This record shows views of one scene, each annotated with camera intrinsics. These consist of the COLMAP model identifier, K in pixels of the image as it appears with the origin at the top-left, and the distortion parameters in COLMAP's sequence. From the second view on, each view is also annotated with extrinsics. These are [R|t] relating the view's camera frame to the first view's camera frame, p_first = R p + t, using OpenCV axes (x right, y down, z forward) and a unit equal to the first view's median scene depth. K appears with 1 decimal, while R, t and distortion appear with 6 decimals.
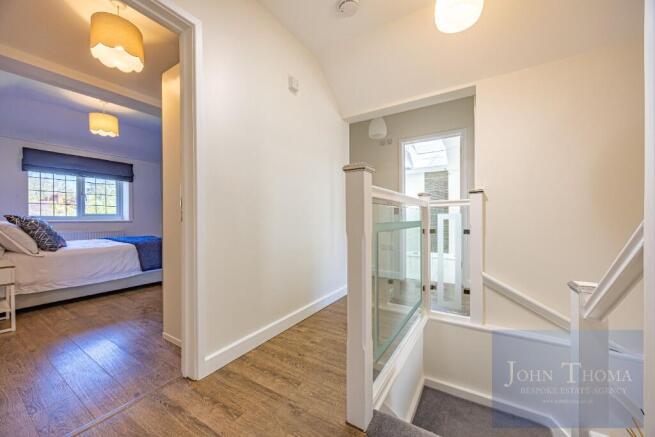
lens RADIAL K [[250.0, 0, 329.2], [0, 250.0, 218.5], [0, 0, 1]] dist [-0.003685, 0.000037]
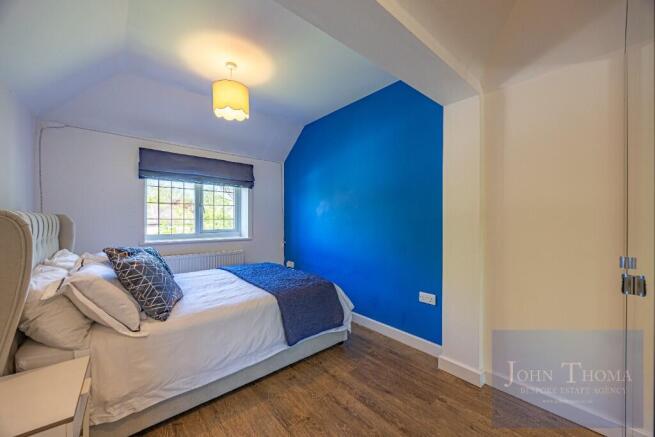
lens RADIAL K [[250.0, 0, 323.6], [0, 250.0, 218.6], [0, 0, 1]] dist [-0.003685, 0.000037]
pose [[0.953290, 0.007079, -0.301974, -0.413717], [-0.008133, 0.999964, -0.002233, -0.062811], [0.301947, 0.004584, 0.953314, 0.396567]]
